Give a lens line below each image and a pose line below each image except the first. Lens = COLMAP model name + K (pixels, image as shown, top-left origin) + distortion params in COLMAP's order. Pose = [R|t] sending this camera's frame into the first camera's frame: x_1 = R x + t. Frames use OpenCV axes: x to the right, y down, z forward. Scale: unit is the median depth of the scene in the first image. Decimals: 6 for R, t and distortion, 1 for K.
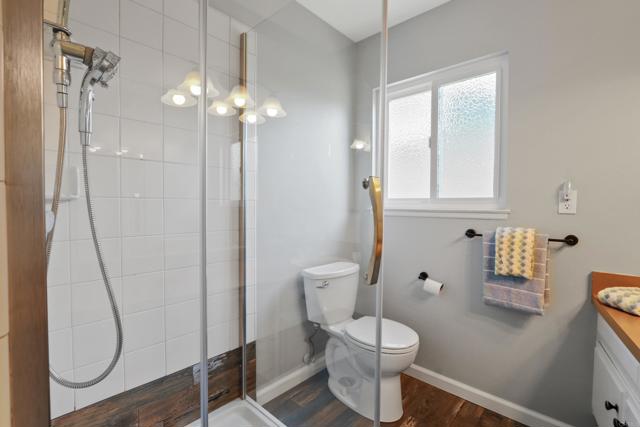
lens RADIAL K [[294.8, 0, 321.2], [0, 294.8, 211.2], [0, 0, 1]] dist [-0.016935, 0.003616]
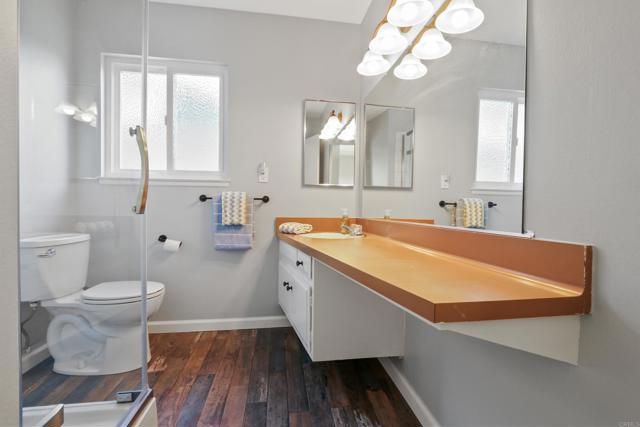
lens RADIAL K [[294.8, 0, 330.7], [0, 294.8, 208.6], [0, 0, 1]] dist [-0.016935, 0.003616]
pose [[0.599729, -0.016712, 0.800029, -0.189326], [0.018767, 0.999801, 0.006817, 0.132815], [-0.799983, 0.010926, 0.599923, -0.214992]]
